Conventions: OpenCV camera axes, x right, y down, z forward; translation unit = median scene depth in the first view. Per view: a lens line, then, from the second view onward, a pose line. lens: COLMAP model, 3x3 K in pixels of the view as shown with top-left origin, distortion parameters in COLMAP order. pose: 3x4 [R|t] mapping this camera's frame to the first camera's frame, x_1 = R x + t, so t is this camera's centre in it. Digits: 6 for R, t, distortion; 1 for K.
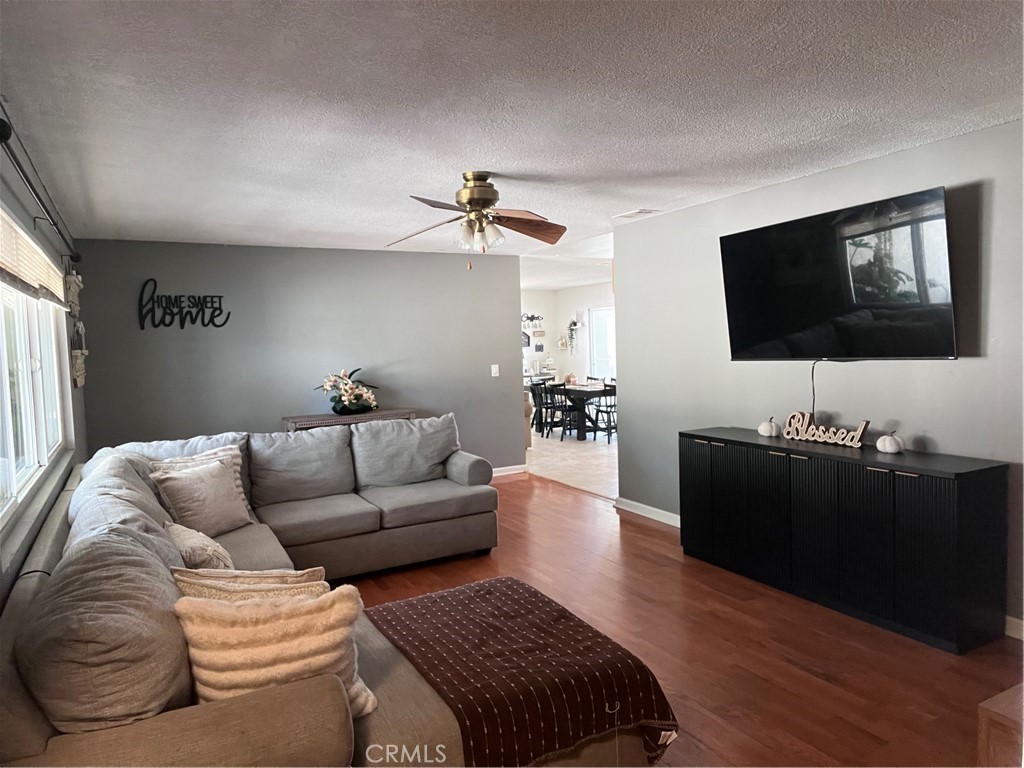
lens RADIAL K [[691.8, 0, 512.0], [0, 691.8, 384.0], [0, 0, 1]] dist [0.066038, -0.084645]
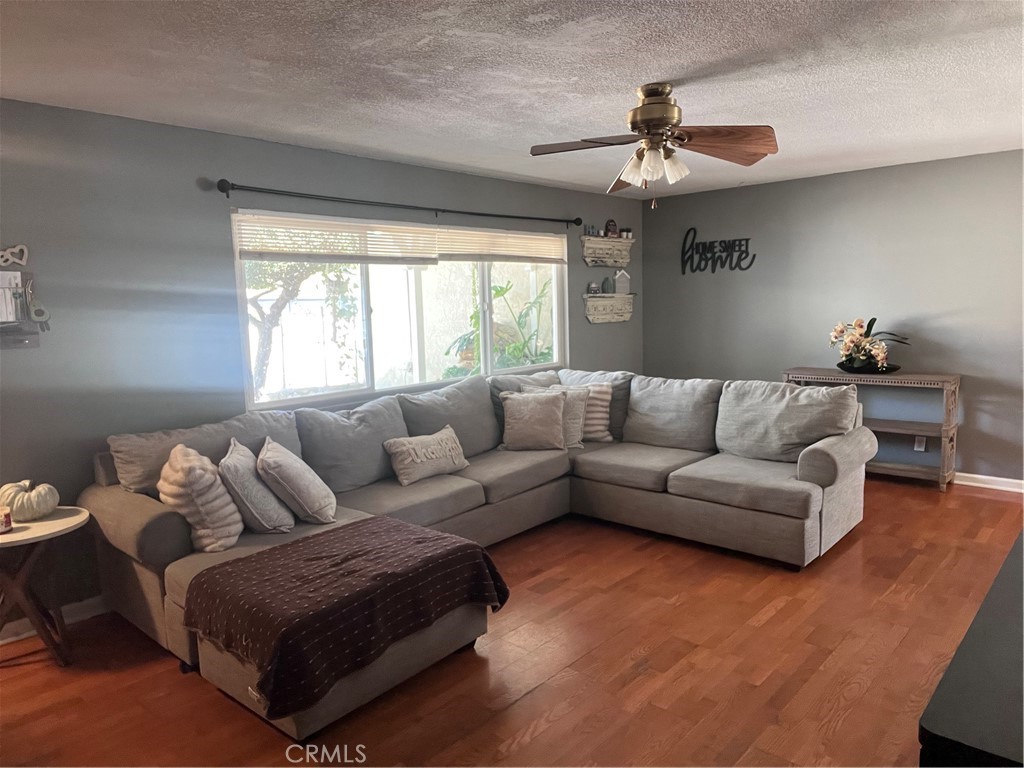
lens RADIAL K [[691.8, 0, 512.0], [0, 691.8, 384.0], [0, 0, 1]] dist [0.066038, -0.084645]
pose [[0.326424, 0.138787, -0.934979, 0.452965], [-0.042832, 0.990318, 0.132048, -0.039101], [0.944253, -0.003056, 0.329208, 0.368743]]
